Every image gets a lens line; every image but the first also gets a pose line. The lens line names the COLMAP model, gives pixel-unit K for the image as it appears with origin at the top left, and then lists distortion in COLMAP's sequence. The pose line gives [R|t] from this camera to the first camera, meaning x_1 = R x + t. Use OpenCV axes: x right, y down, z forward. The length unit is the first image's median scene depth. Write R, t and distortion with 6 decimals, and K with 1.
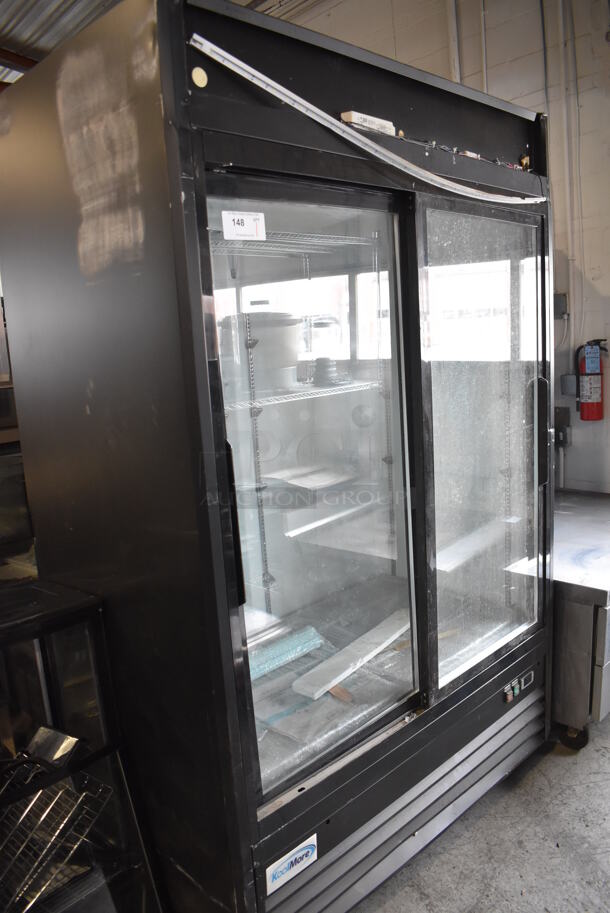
lens RADIAL K [[719.6, 0, 301.1], [0, 719.6, 457.3], [0, 0, 1]] dist [-0.094393, 0.007487]
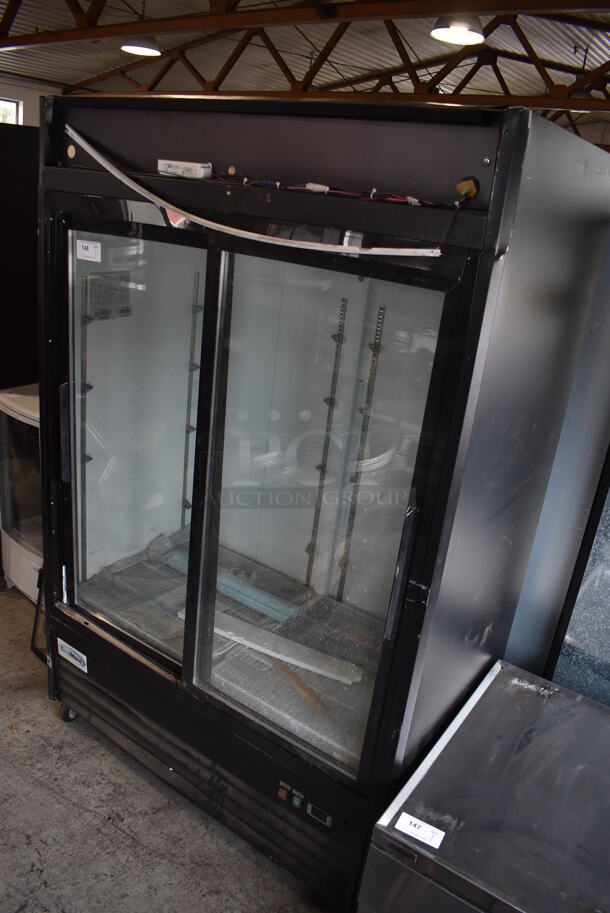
lens RADIAL K [[719.6, 0, 301.1], [0, 719.6, 457.3], [0, 0, 1]] dist [-0.094393, 0.007487]
pose [[0.154026, 0.416543, -0.895973, 1.011095], [-0.279427, 0.888140, 0.364866, -0.413383], [0.947732, 0.194160, 0.253191, 0.775578]]
